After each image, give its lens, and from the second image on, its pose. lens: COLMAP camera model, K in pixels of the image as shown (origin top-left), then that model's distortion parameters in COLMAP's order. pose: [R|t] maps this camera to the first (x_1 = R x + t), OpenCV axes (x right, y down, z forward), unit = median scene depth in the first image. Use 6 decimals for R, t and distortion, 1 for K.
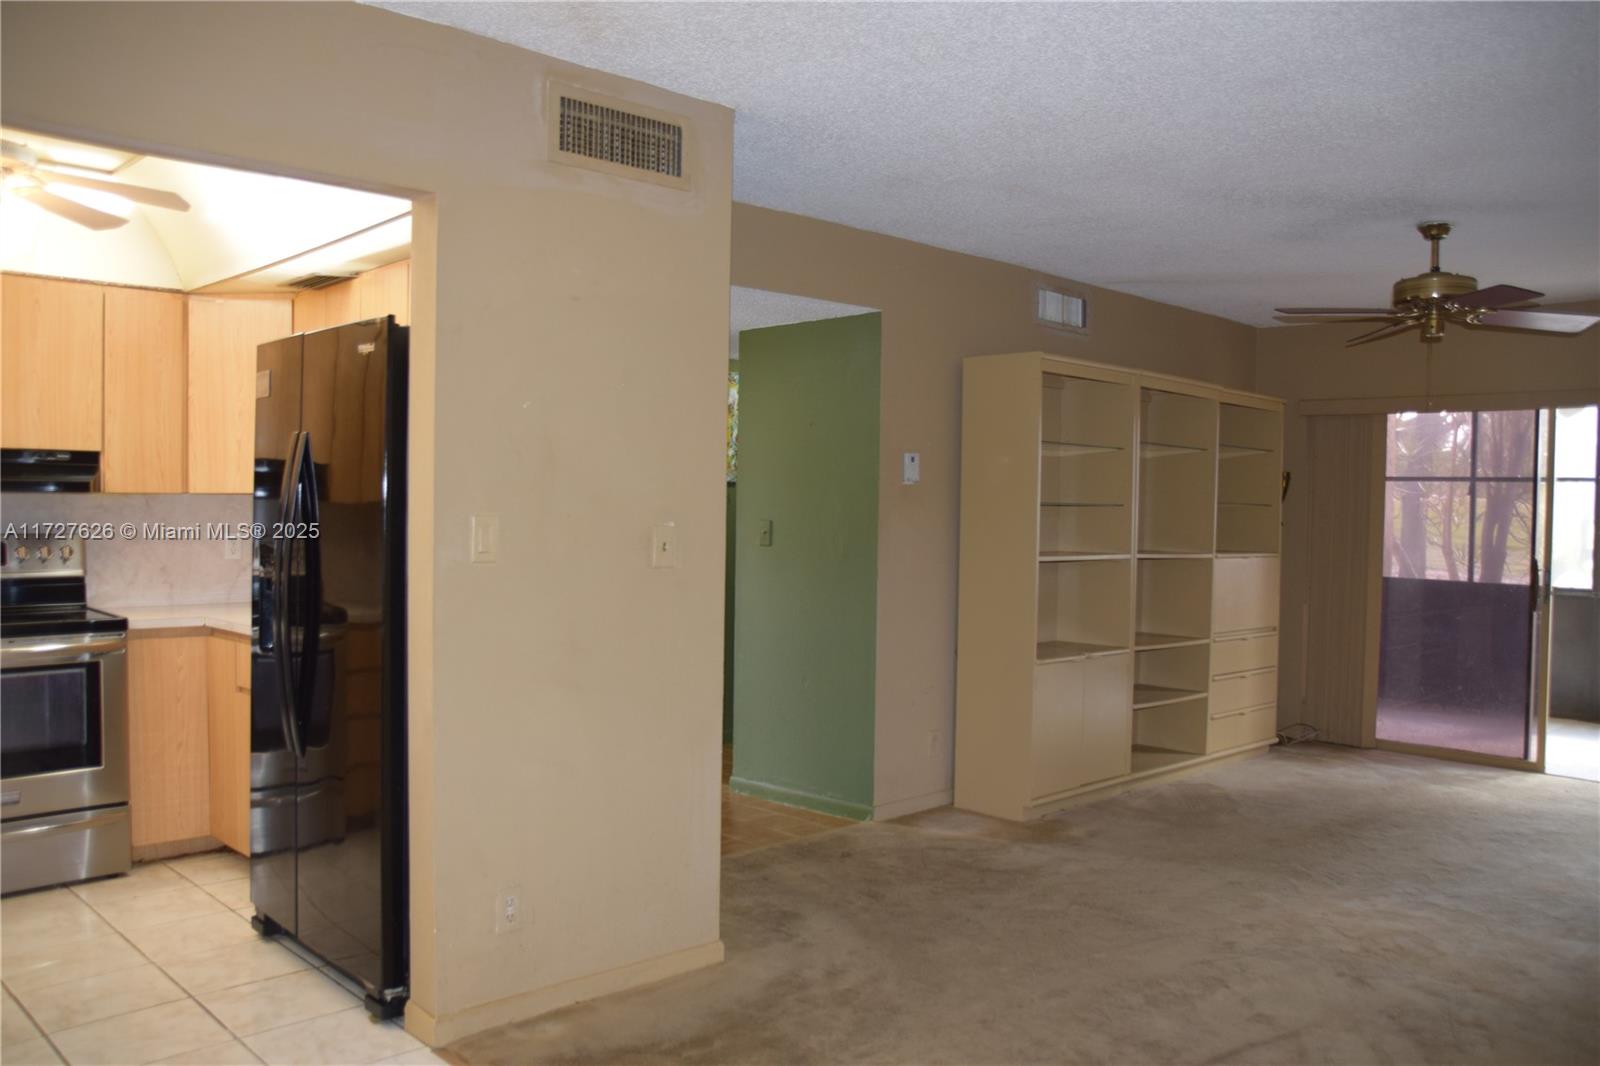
lens RADIAL K [[1277.5, 0, 799.3], [0, 1277.5, 540.4], [0, 0, 1]] dist [-0.140305, 0.148681]
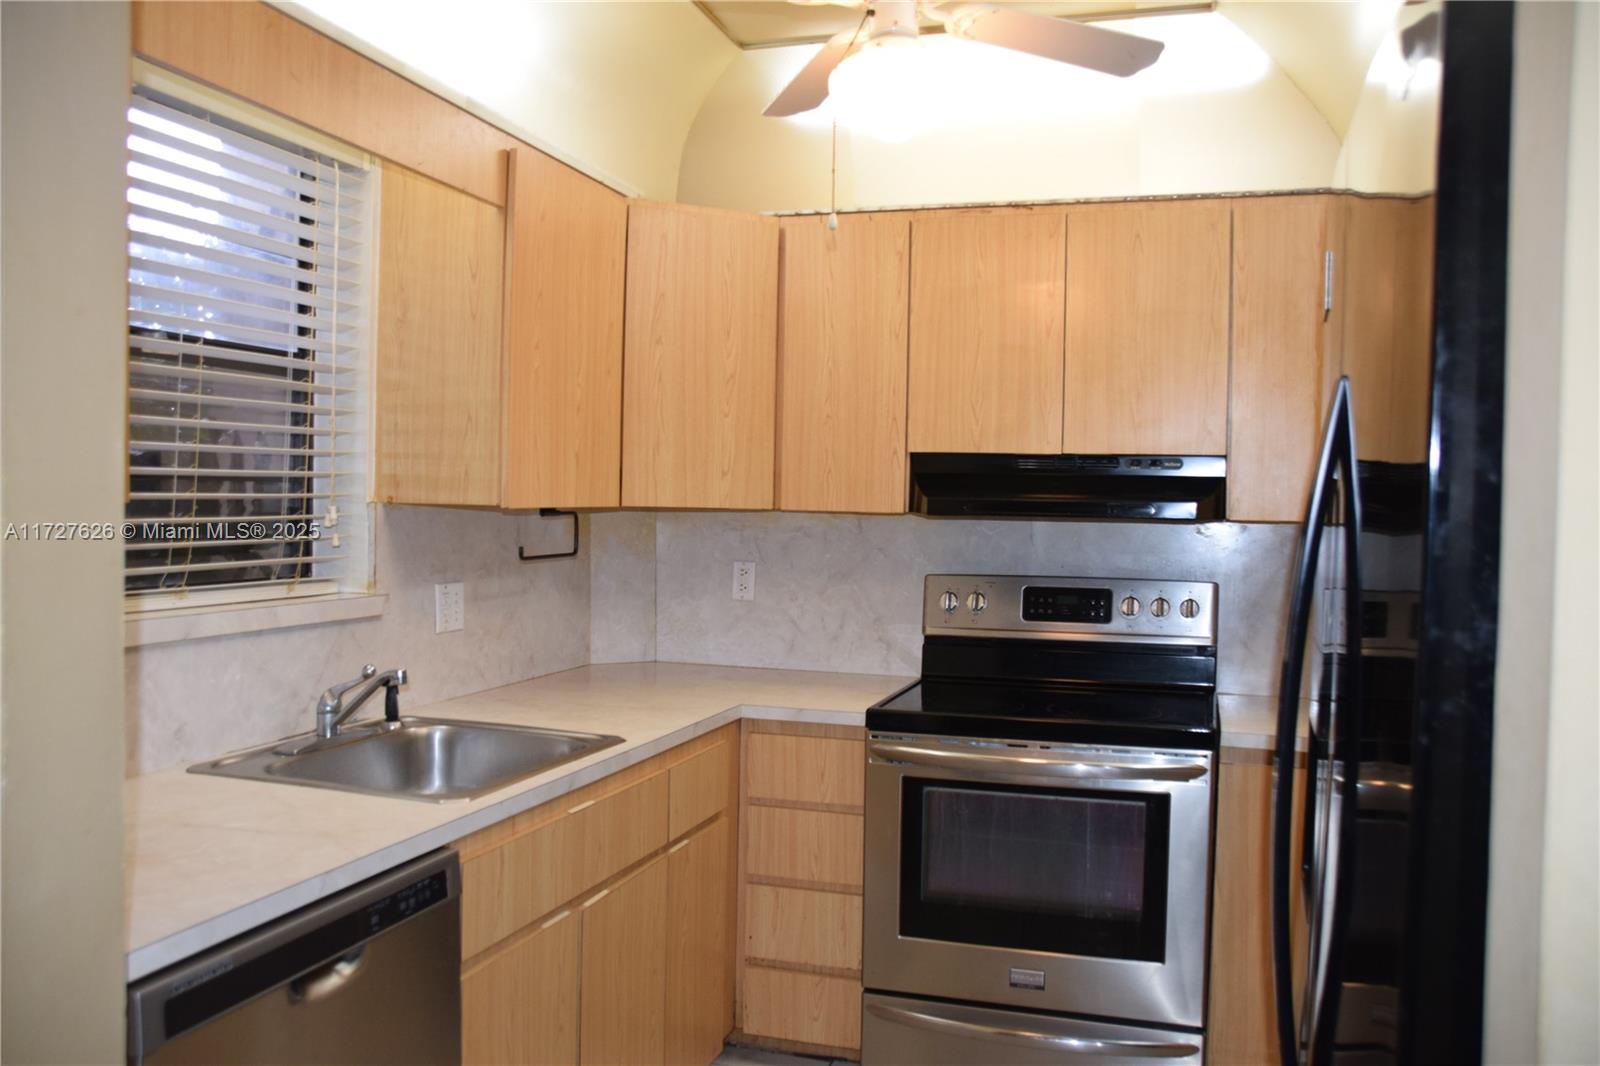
lens RADIAL K [[1277.5, 0, 801.3], [0, 1277.5, 536.0], [0, 0, 1]] dist [-0.140305, 0.148681]
pose [[0.482545, 0.018575, -0.875674, -0.104326], [-0.036808, 0.999322, 0.000915, -0.024075], [0.875097, 0.031790, 0.482902, 0.519343]]
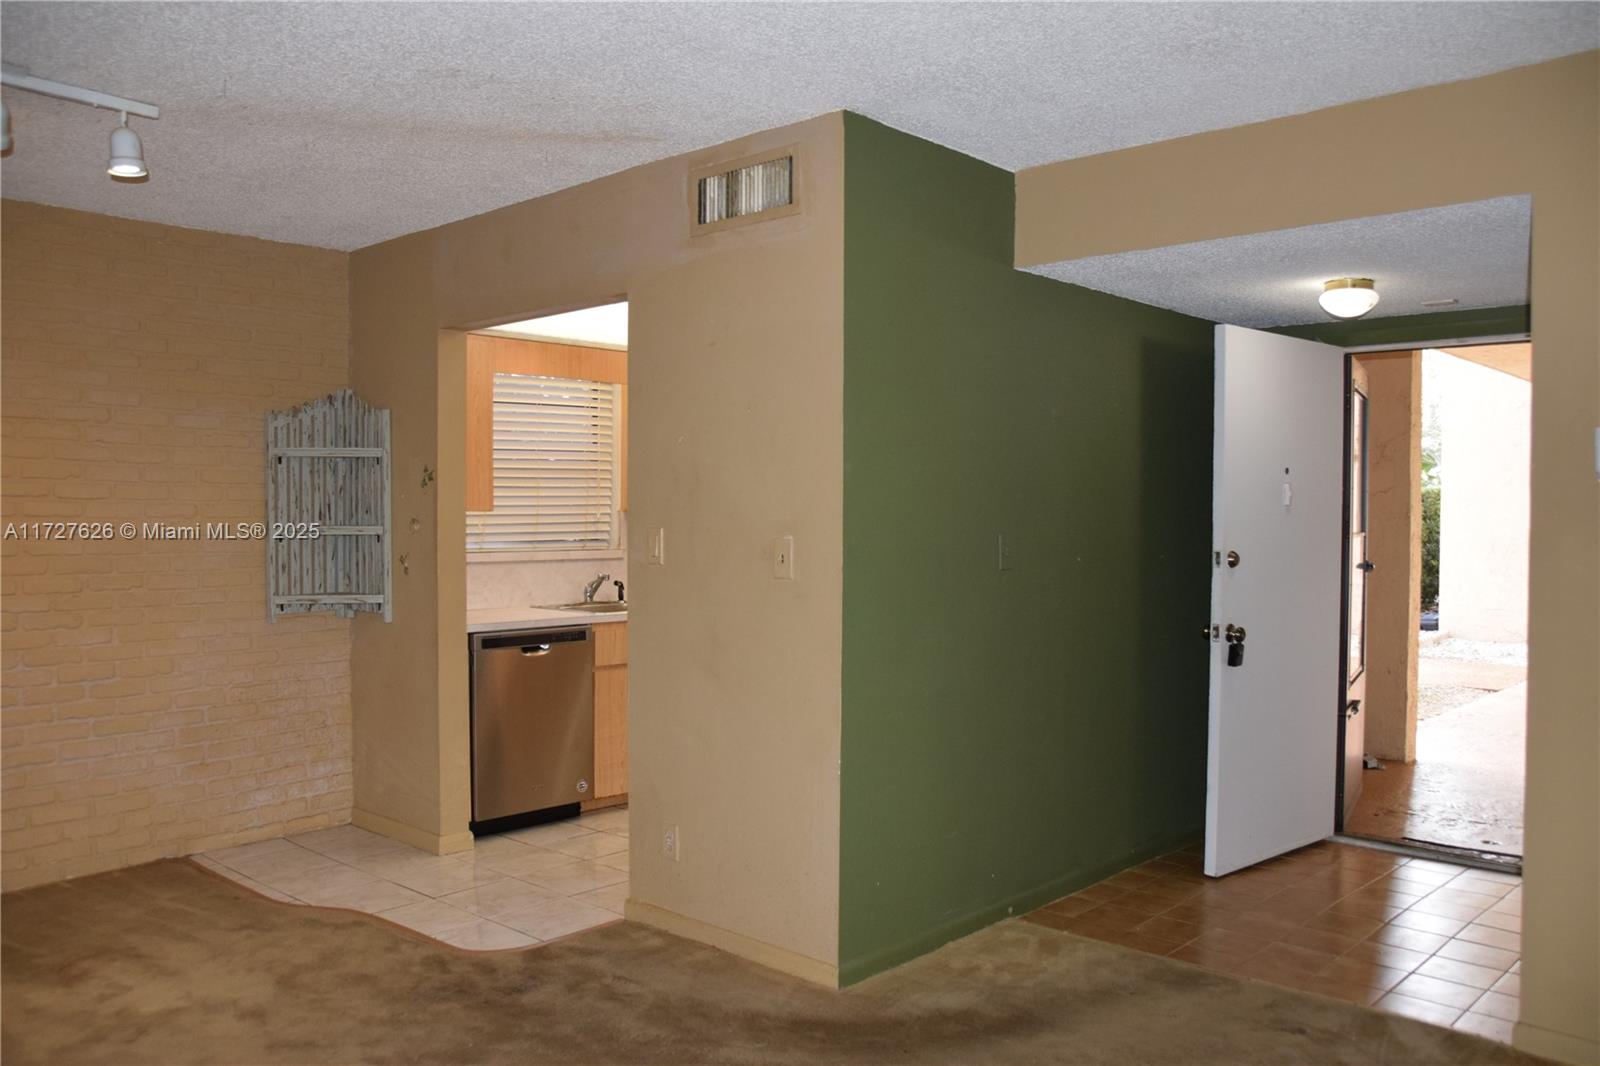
lens RADIAL K [[1277.5, 0, 795.4], [0, 1277.5, 535.0], [0, 0, 1]] dist [-0.140305, 0.148681]
pose [[0.056352, 0.003998, -0.998403, 0.750157], [-0.029446, 0.999564, 0.002341, -0.013729], [0.997977, 0.029267, 0.056445, 0.753357]]
